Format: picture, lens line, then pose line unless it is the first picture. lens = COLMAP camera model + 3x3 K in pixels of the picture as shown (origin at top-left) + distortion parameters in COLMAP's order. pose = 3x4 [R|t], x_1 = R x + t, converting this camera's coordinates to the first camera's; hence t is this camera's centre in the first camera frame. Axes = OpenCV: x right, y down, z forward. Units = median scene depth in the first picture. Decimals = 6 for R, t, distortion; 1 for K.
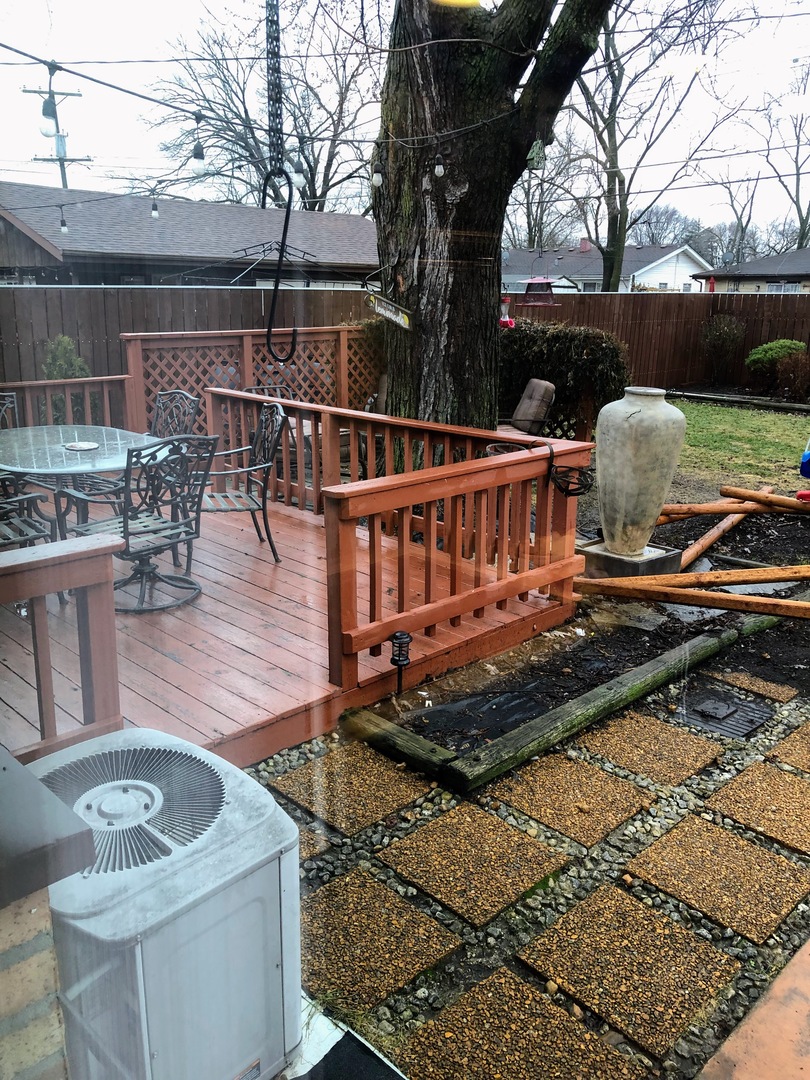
lens RADIAL K [[875.4, 0, 401.3], [0, 875.4, 542.9], [0, 0, 1]] dist [0.050051, -0.061693]
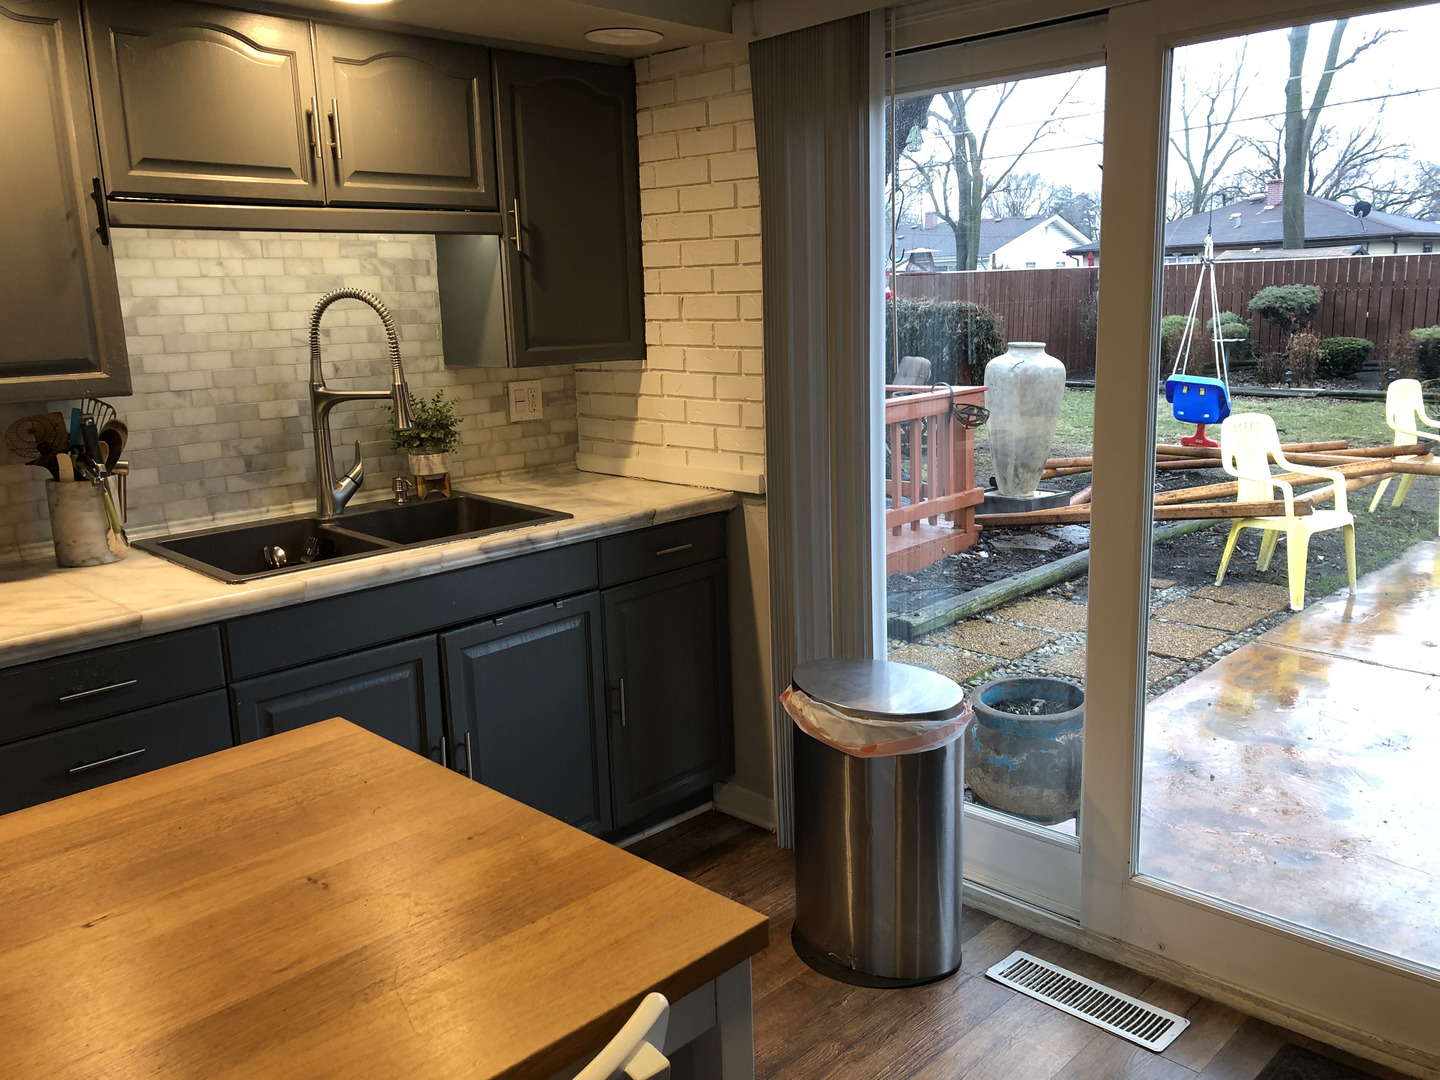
lens RADIAL K [[1167.2, 0, 713.1], [0, 1167.2, 541.5], [0, 0, 1]] dist [0.050051, -0.061693]
pose [[0.998851, -0.046691, 0.010811, -0.131731], [0.047311, 0.996639, -0.066873, 0.141724], [-0.007652, 0.067307, 0.997703, -0.411476]]
